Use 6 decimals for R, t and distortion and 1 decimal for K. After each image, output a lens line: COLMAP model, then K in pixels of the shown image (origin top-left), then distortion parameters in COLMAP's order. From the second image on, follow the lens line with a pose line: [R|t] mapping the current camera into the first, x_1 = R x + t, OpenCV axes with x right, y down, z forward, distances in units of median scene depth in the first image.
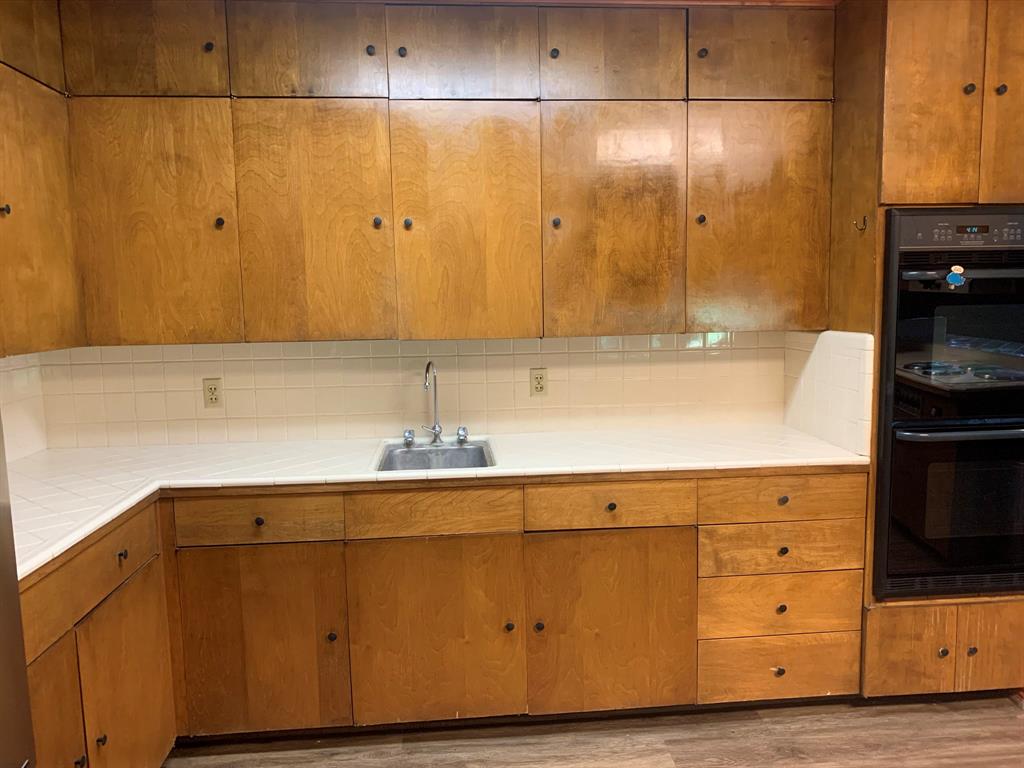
lens RADIAL K [[782.8, 0, 517.9], [0, 782.8, 380.9], [0, 0, 1]] dist [0.013239, 0.003588]
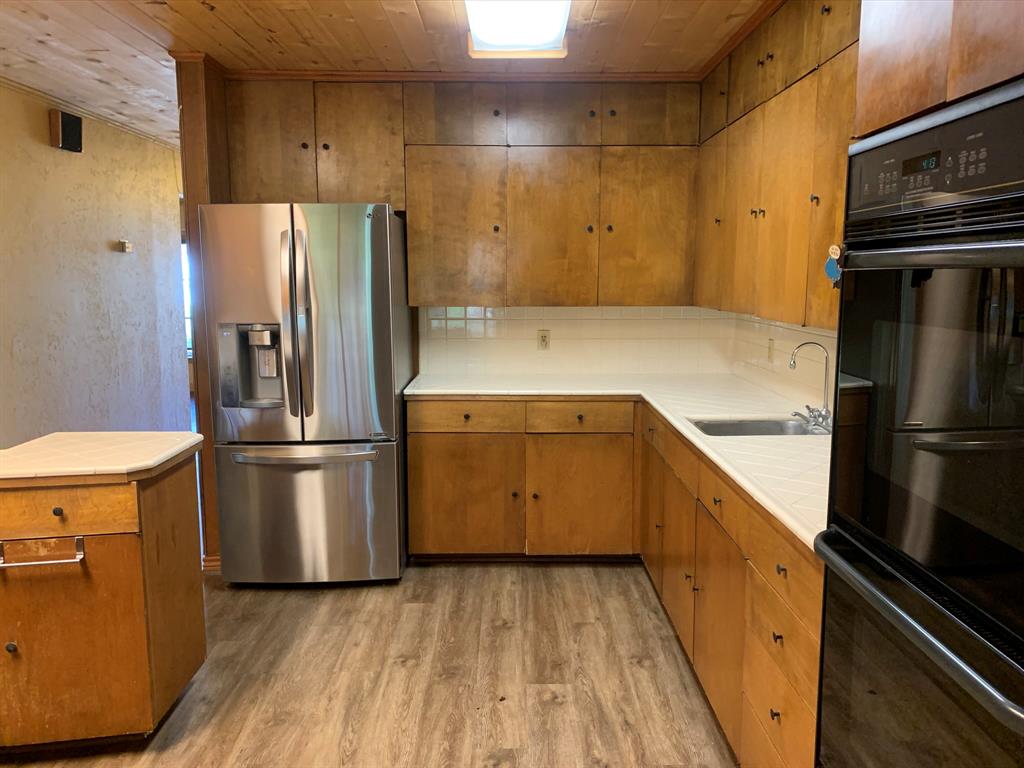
lens RADIAL K [[782.8, 0, 517.9], [0, 782.8, 380.9], [0, 0, 1]] dist [0.013239, 0.003588]
pose [[-0.080190, 0.146156, -0.986006, 1.134770], [-0.108757, 0.982003, 0.154407, -0.110726], [0.990829, 0.119617, -0.062851, 0.850913]]
